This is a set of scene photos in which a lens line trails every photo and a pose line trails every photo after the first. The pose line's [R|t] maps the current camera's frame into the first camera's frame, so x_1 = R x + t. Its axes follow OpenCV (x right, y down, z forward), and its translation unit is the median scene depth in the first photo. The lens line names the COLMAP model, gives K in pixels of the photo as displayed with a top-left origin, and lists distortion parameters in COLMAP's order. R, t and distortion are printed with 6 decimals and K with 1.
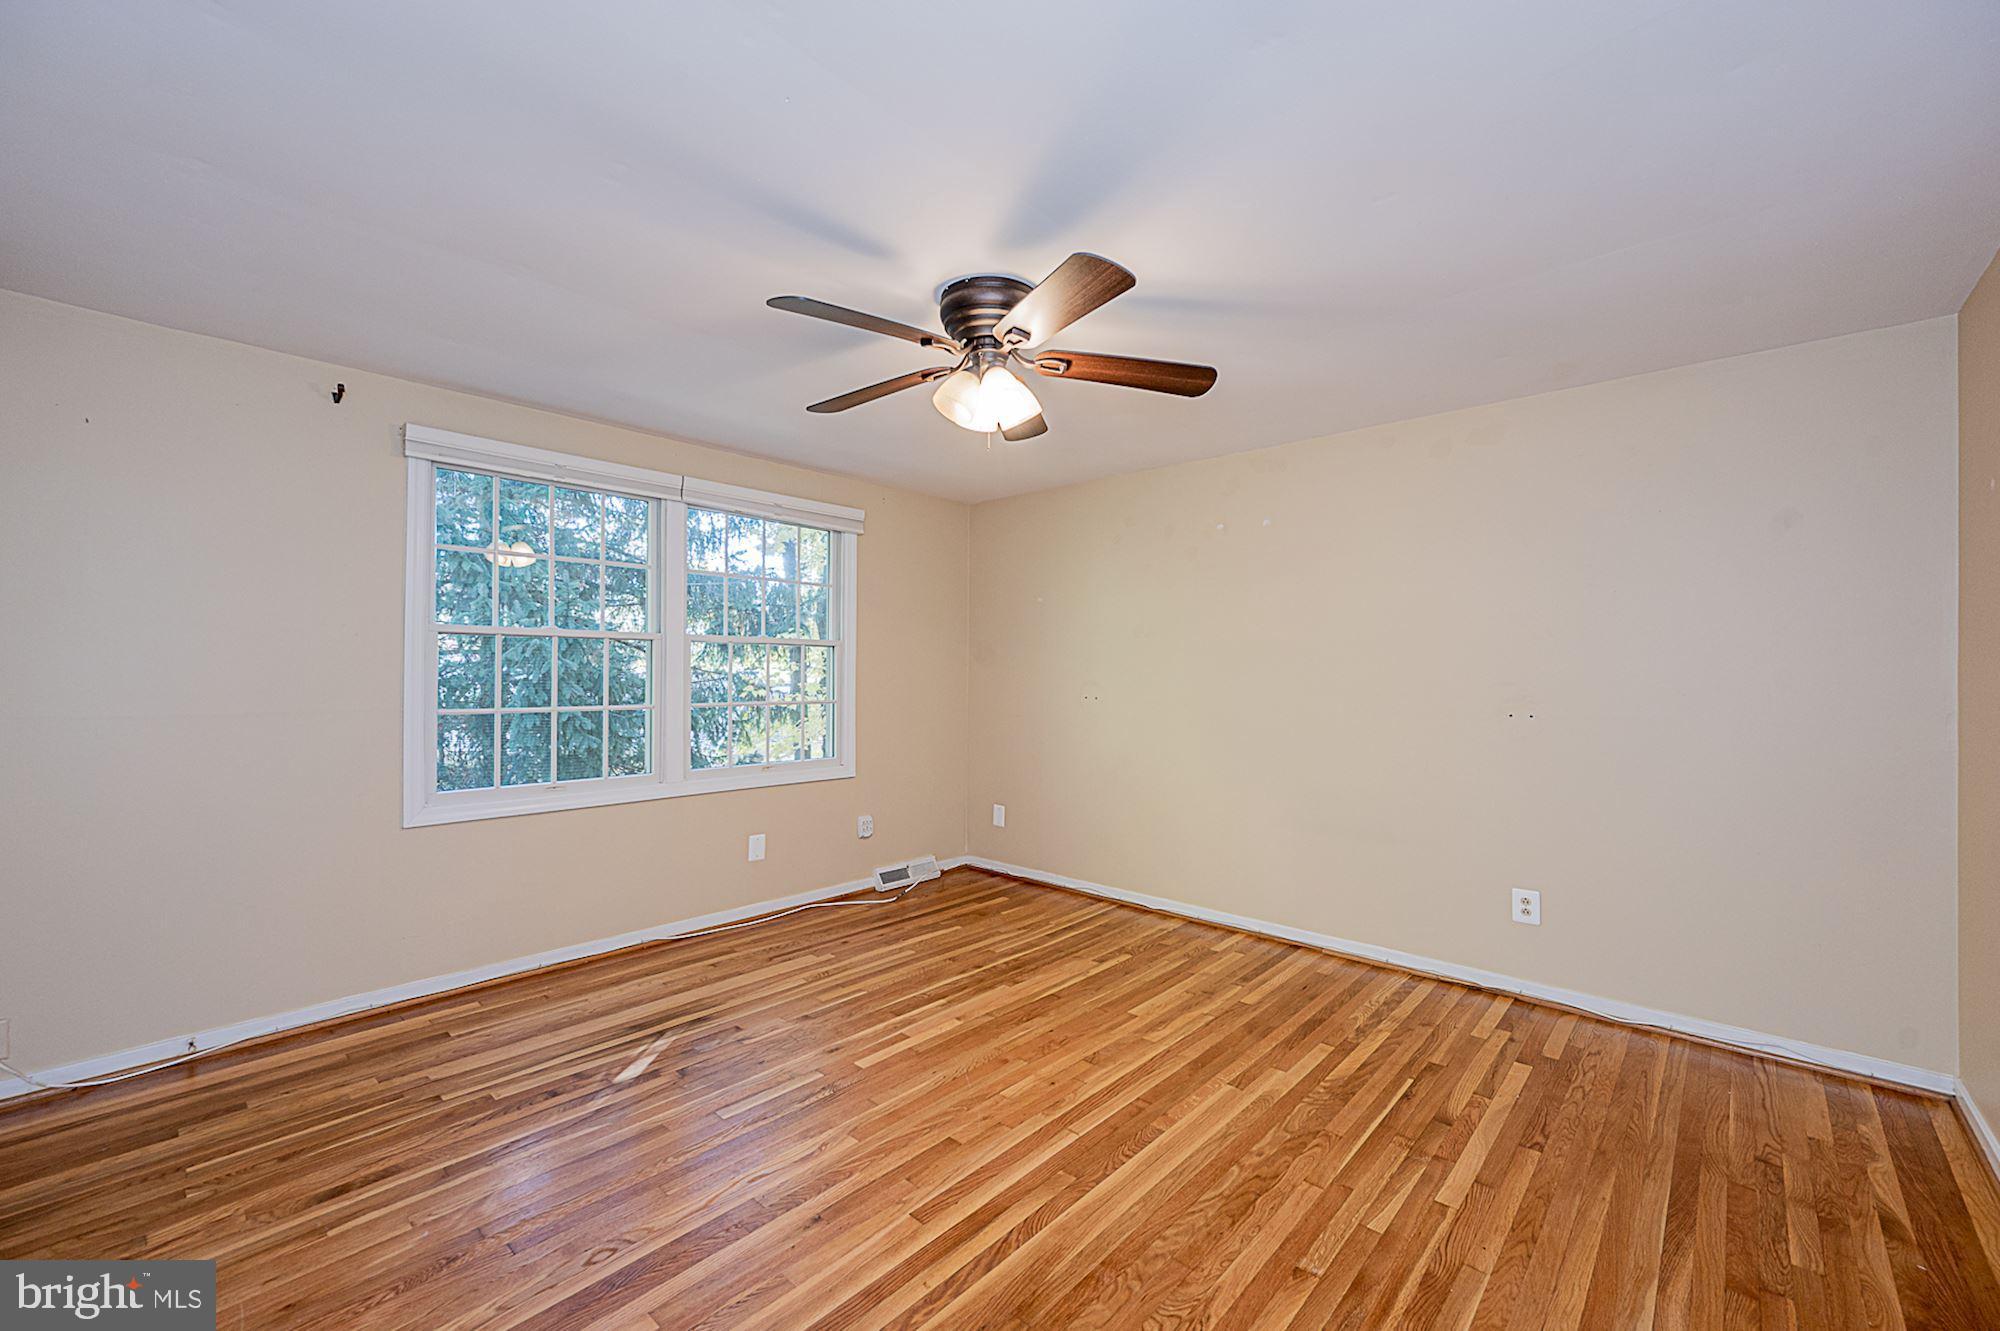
lens RADIAL K [[807.2, 0, 1000.1], [0, 807.2, 662.8], [0, 0, 1]] dist [-0.000431, 0.000079]
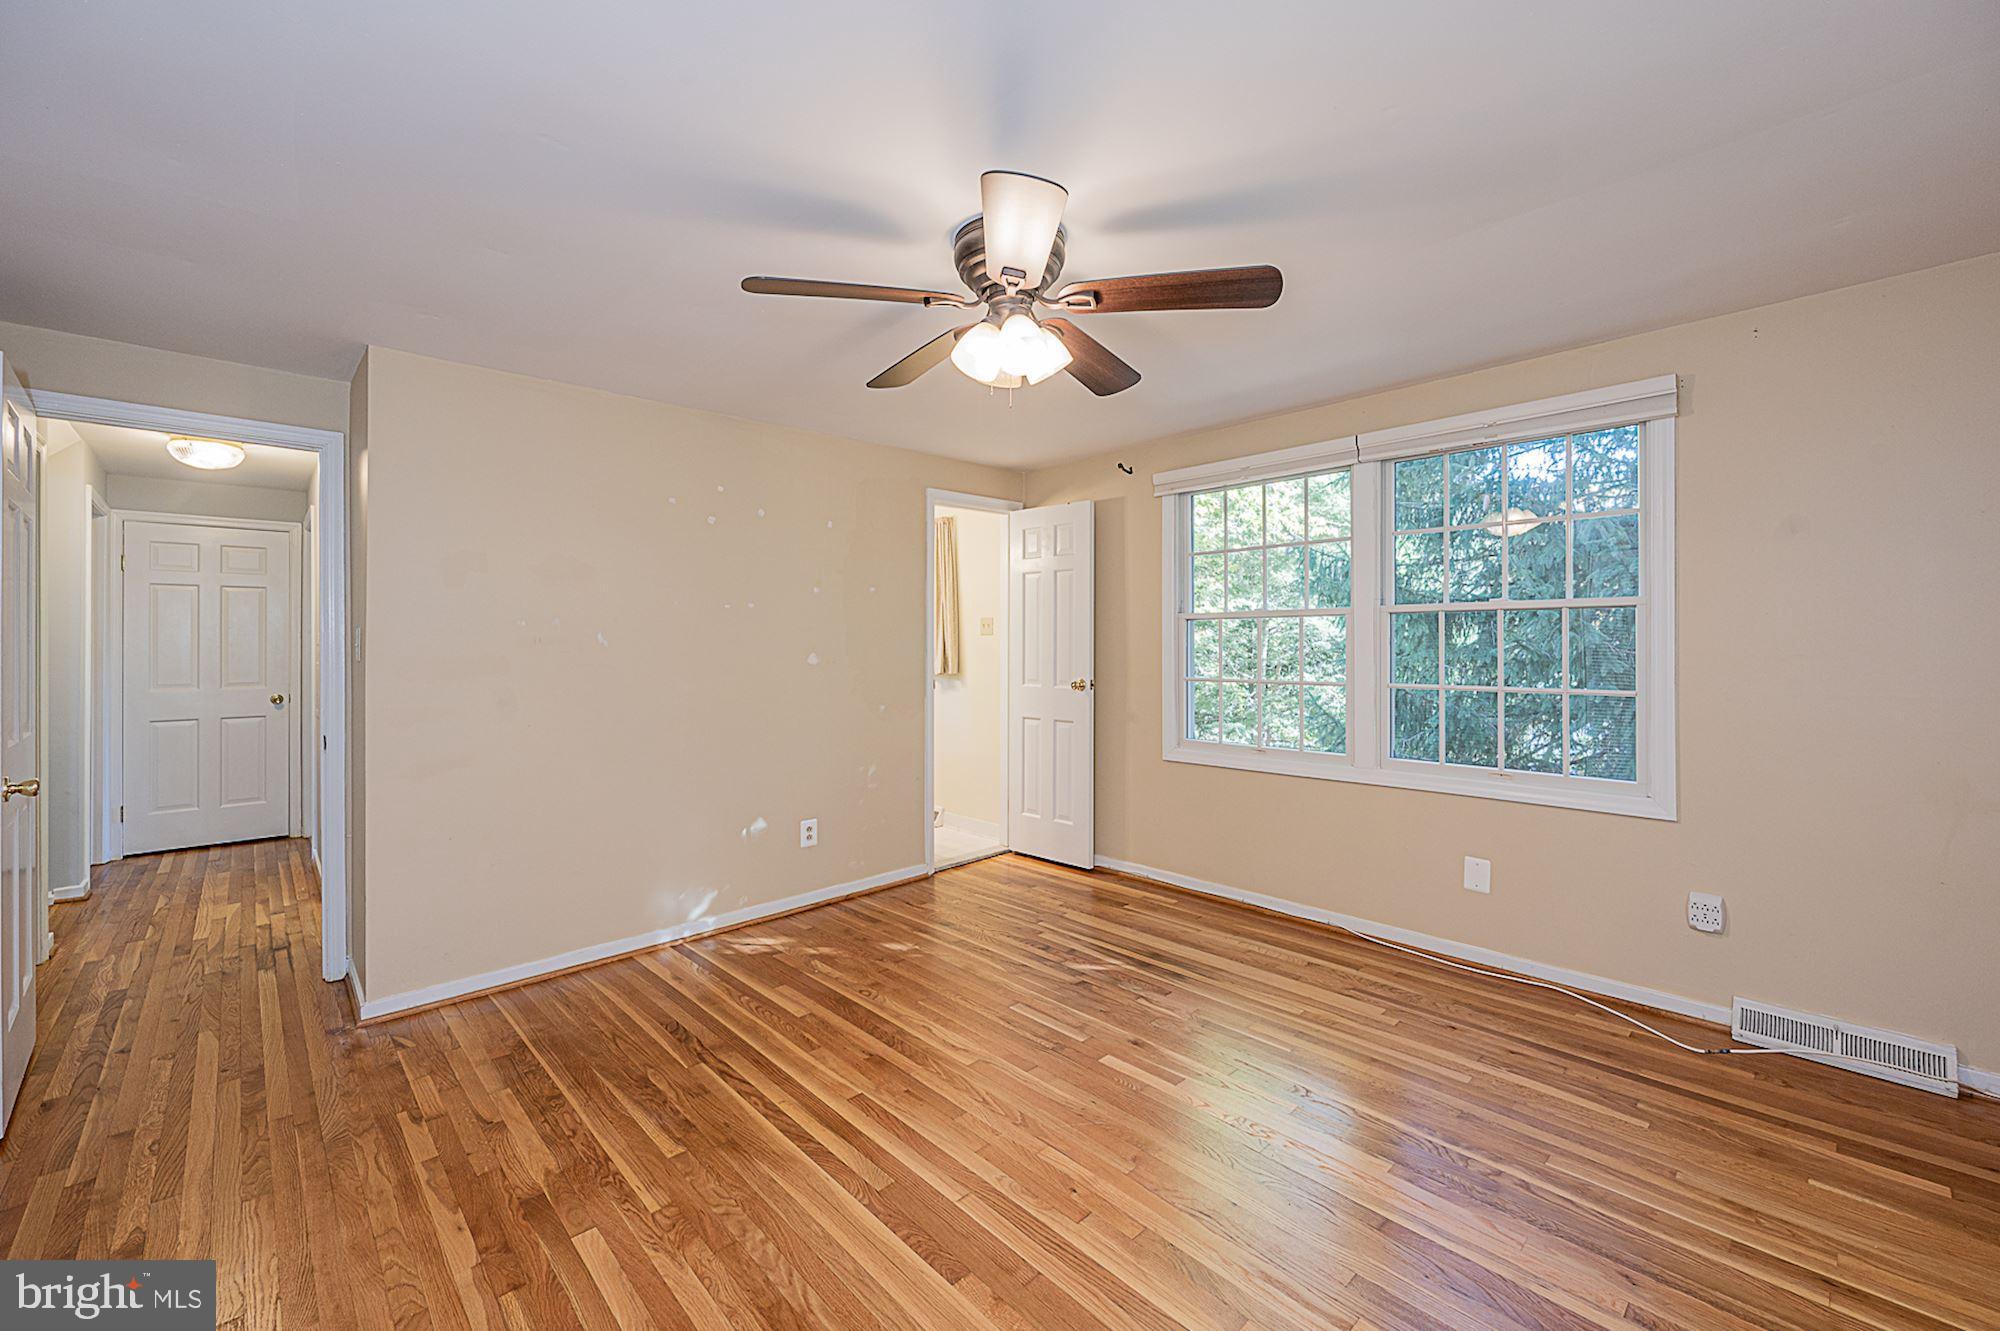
lens RADIAL K [[807.2, 0, 1000.1], [0, 807.2, 662.8], [0, 0, 1]] dist [-0.000431, 0.000079]
pose [[-0.079172, 0.018992, -0.996680, 0.630959], [0.018792, 0.999669, 0.017556, 0.002756], [0.996684, -0.017340, -0.079503, 0.762074]]
